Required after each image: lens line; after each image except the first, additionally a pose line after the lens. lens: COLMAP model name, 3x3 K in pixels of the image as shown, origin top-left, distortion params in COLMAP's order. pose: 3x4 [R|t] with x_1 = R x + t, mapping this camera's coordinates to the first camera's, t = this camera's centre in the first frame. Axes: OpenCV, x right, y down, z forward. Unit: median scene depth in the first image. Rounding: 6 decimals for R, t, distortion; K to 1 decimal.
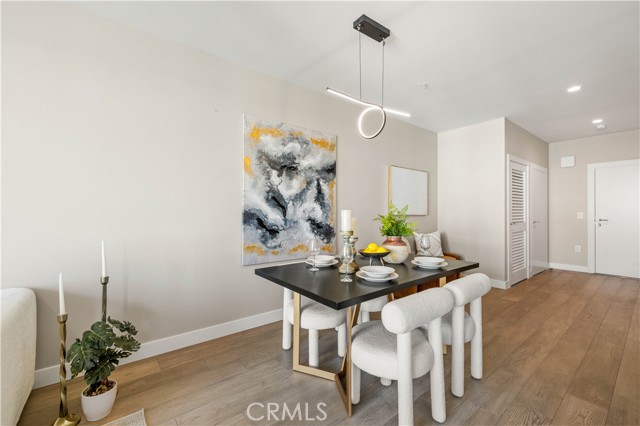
lens RADIAL K [[269.2, 0, 320.5], [0, 269.2, 208.3], [0, 0, 1]] dist [0.002941, -0.000471]
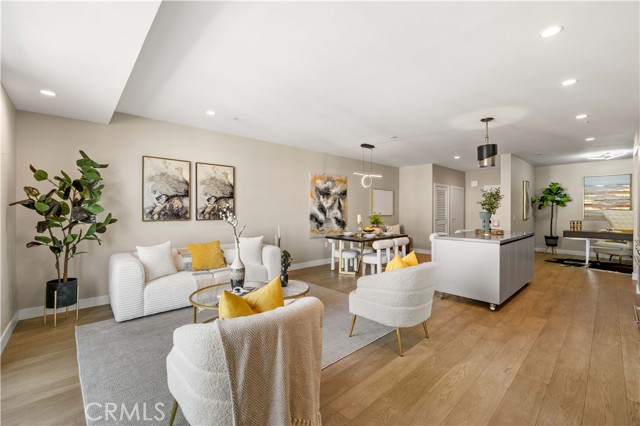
lens RADIAL K [[269.2, 0, 315.5], [0, 269.2, 209.9], [0, 0, 1]] dist [0.002941, -0.000471]
pose [[0.998088, 0.000932, 0.061806, -0.343826], [-0.001878, 0.999882, 0.015248, -0.055694], [-0.061785, -0.015335, 0.997972, -1.147383]]
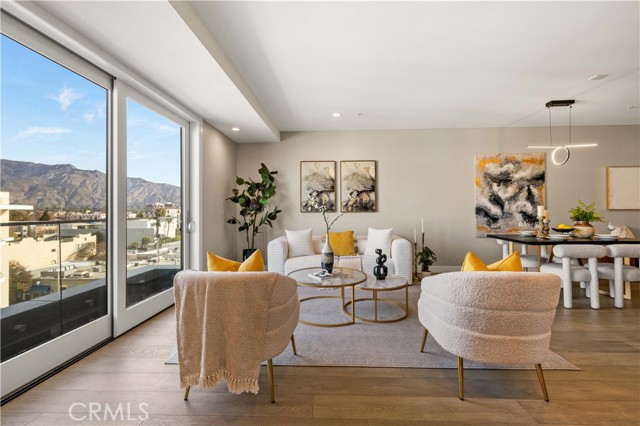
lens RADIAL K [[269.2, 0, 323.2], [0, 269.2, 207.5], [0, 0, 1]] dist [0.002941, -0.000471]
pose [[0.759250, -0.012287, -0.650683, 0.107561], [0.017252, 0.999850, 0.001250, -0.007151], [0.650571, -0.012175, 0.759348, -0.969162]]
